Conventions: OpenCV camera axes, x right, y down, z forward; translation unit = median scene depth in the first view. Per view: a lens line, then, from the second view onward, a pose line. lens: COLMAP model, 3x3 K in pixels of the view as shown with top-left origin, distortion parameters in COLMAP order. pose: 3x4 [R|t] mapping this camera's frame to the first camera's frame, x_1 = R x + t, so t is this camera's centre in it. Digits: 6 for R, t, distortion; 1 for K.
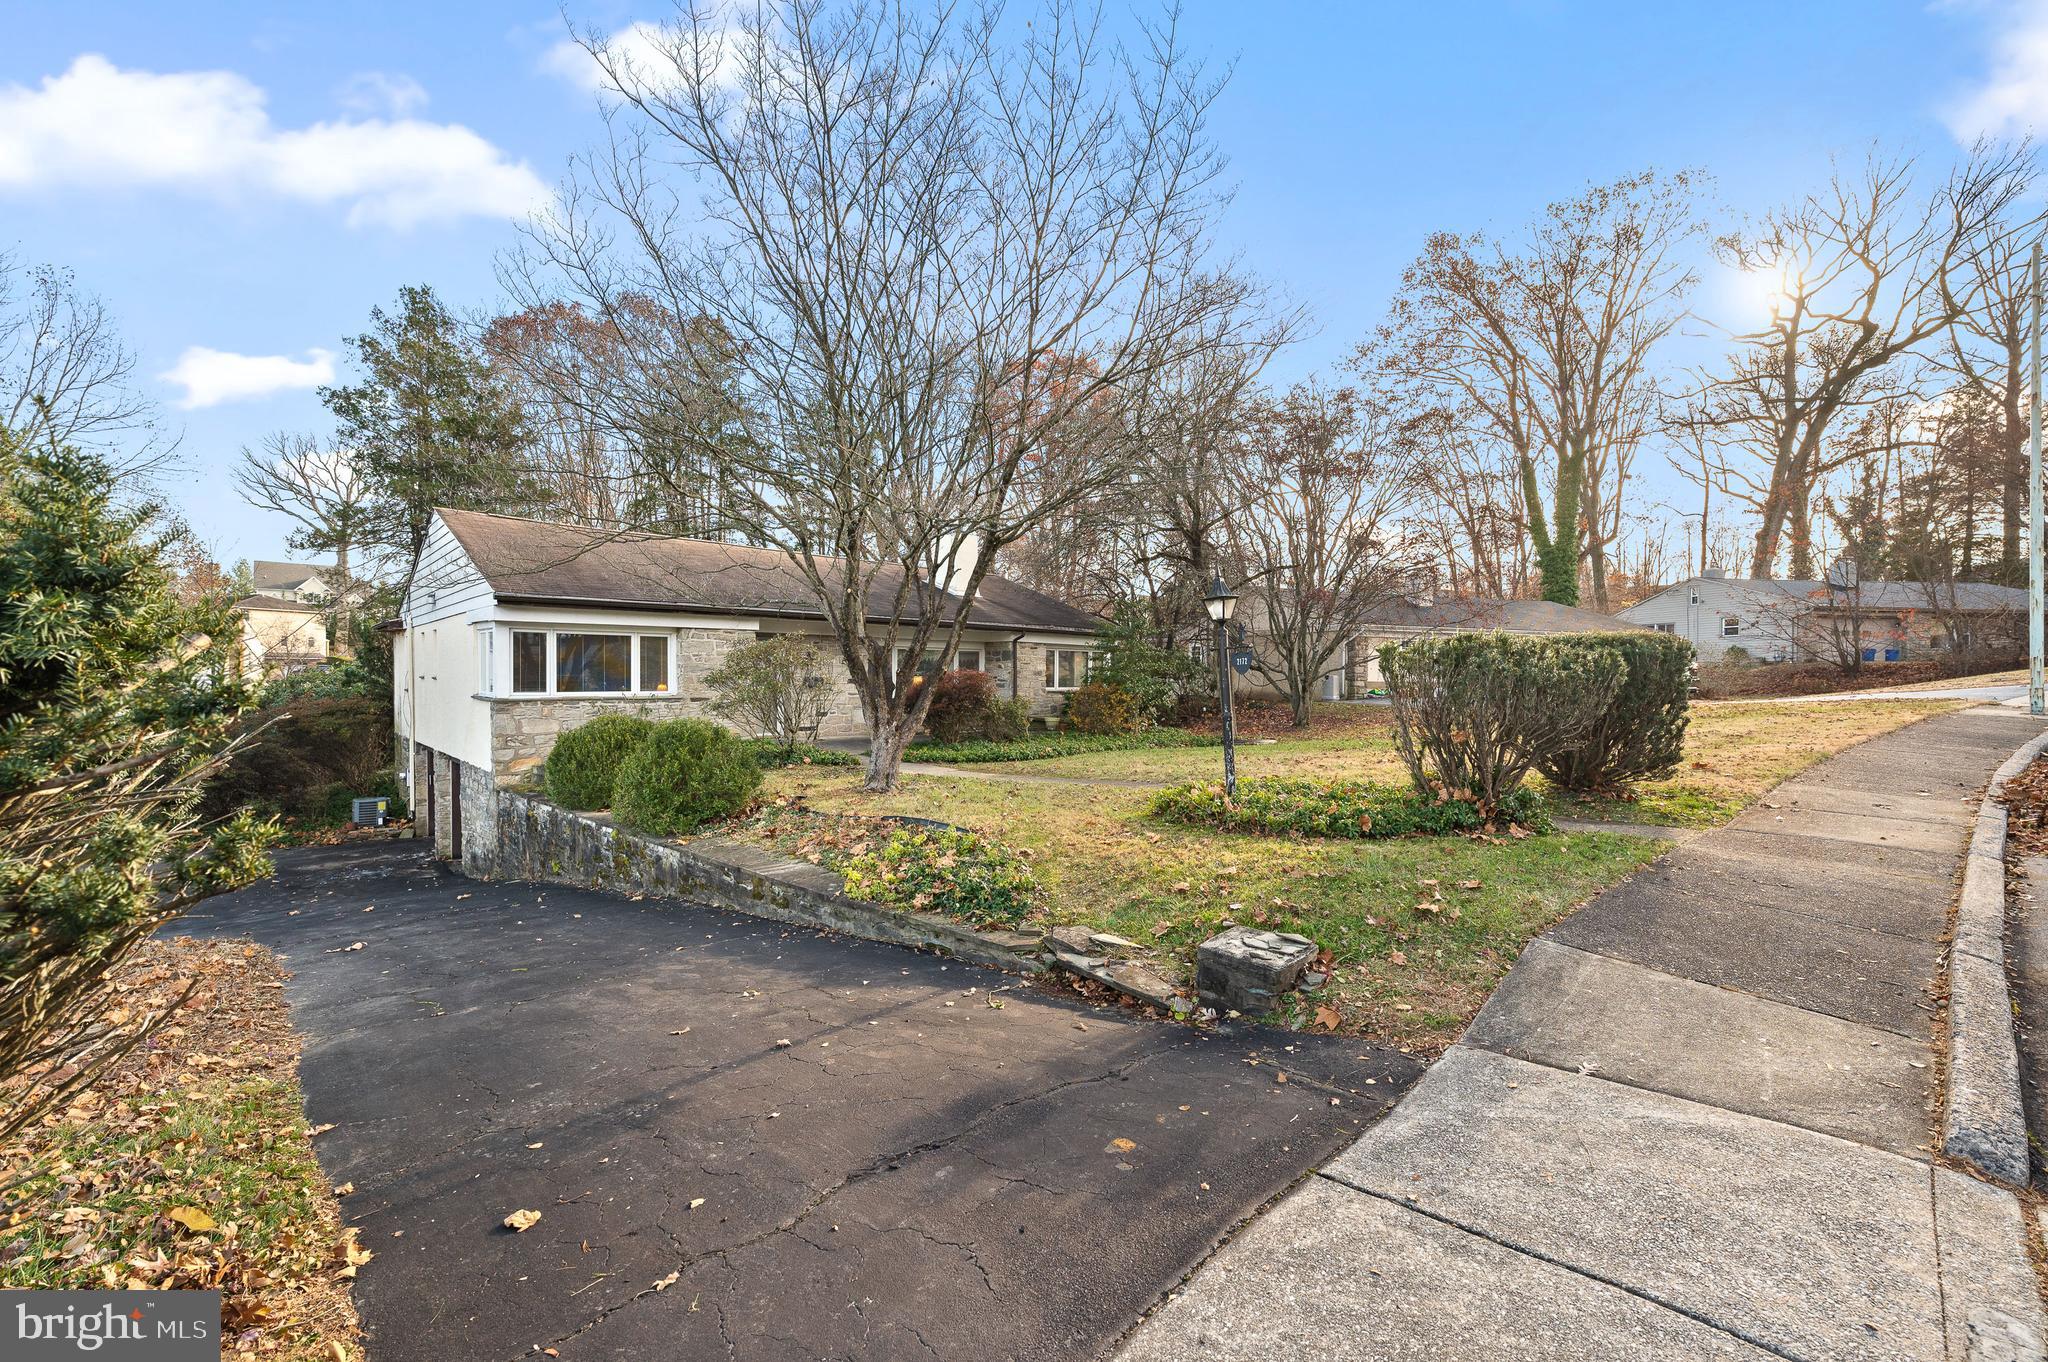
lens RADIAL K [[827.3, 0, 1024.5], [0, 827.3, 684.8], [0, 0, 1]] dist [0.000613, 0.000005]
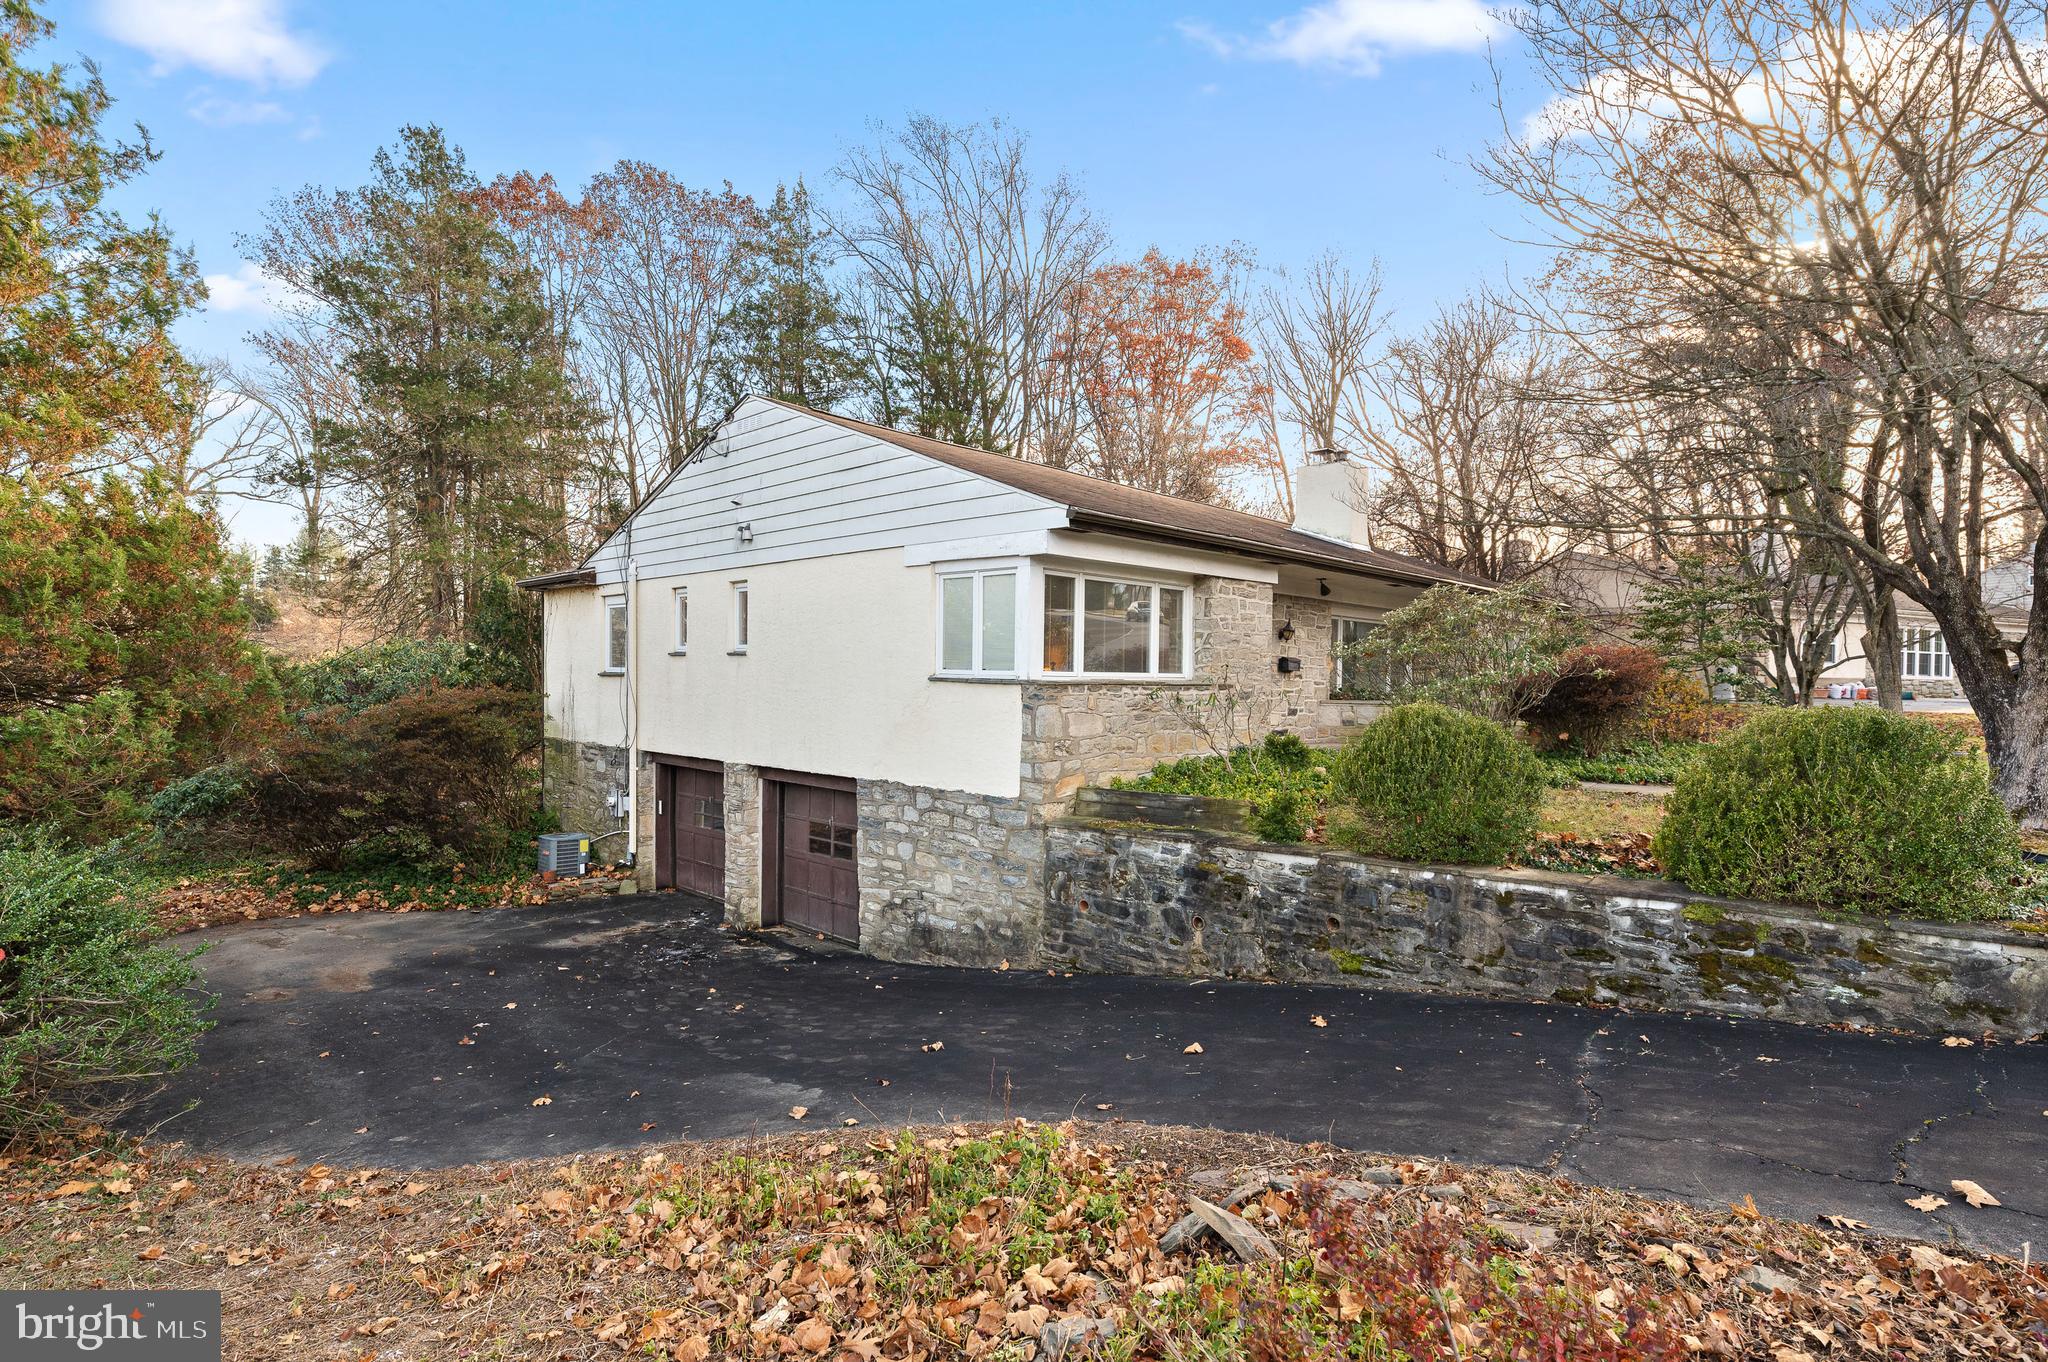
lens RADIAL K [[1025.7, 0, 1022.5], [0, 1025.7, 676.7], [0, 0, 1]] dist [-0.002644, -0.000114]
pose [[0.999012, 0.006759, 0.043921, -0.534847], [-0.006390, 0.999943, -0.008527, 0.016086], [-0.043976, 0.008238, 0.998999, 0.177430]]
